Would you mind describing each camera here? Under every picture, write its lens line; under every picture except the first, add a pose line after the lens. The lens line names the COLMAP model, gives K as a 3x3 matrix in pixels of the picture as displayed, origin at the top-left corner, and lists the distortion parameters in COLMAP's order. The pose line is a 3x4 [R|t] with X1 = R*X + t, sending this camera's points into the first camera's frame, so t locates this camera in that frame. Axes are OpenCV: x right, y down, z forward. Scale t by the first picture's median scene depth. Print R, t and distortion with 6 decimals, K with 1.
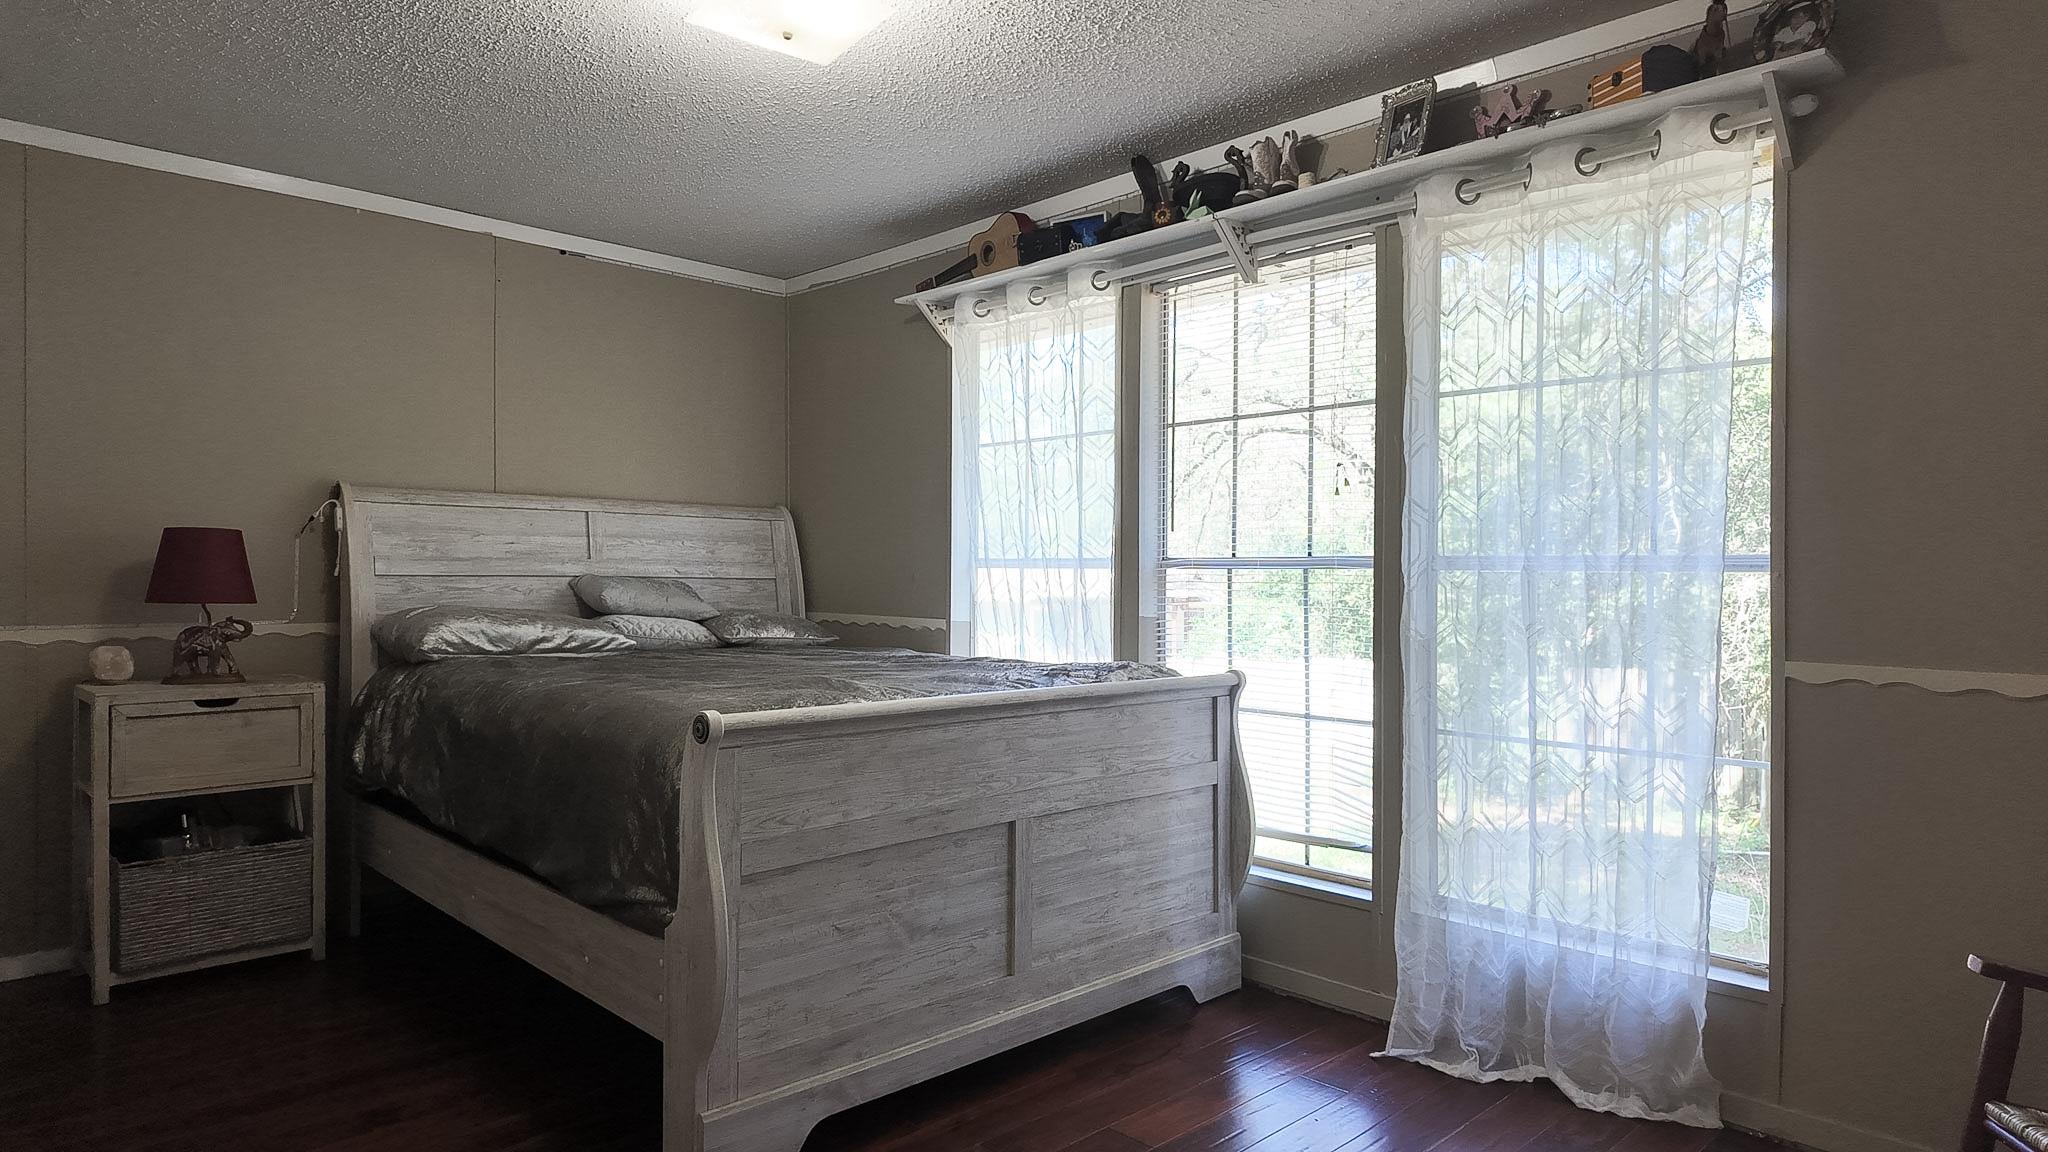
lens RADIAL K [[1185.7, 0, 1063.4], [0, 1185.7, 580.9], [0, 0, 1]] dist [0.011971, -0.018253]
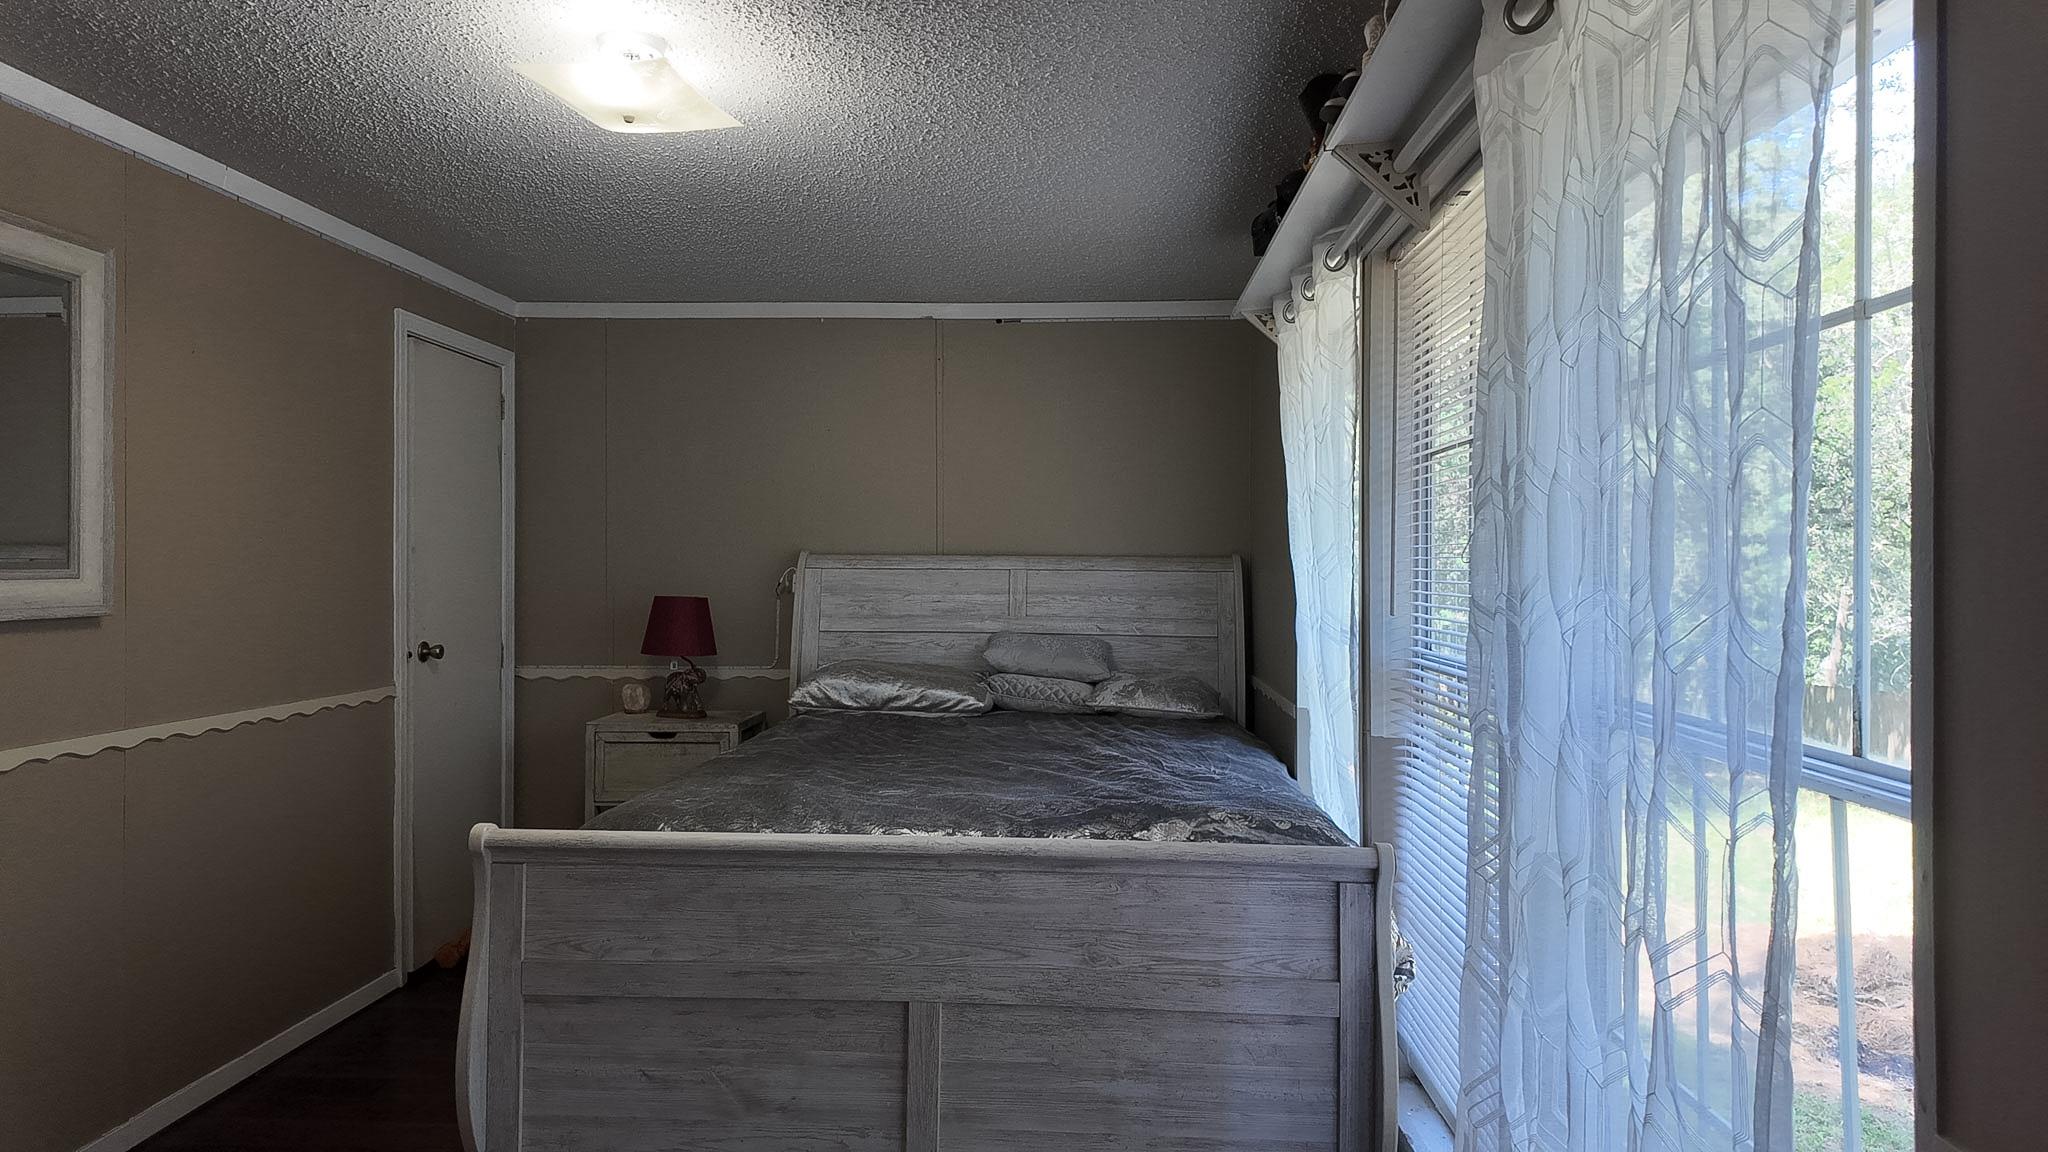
lens RADIAL K [[1185.7, 0, 1023.4], [0, 1185.7, 570.2], [0, 0, 1]] dist [0.011971, -0.018253]
pose [[0.665890, -0.001247, -0.746049, 0.450545], [-0.006830, 0.999946, -0.007768, -0.060239], [0.746018, 0.010269, 0.665846, 0.394199]]
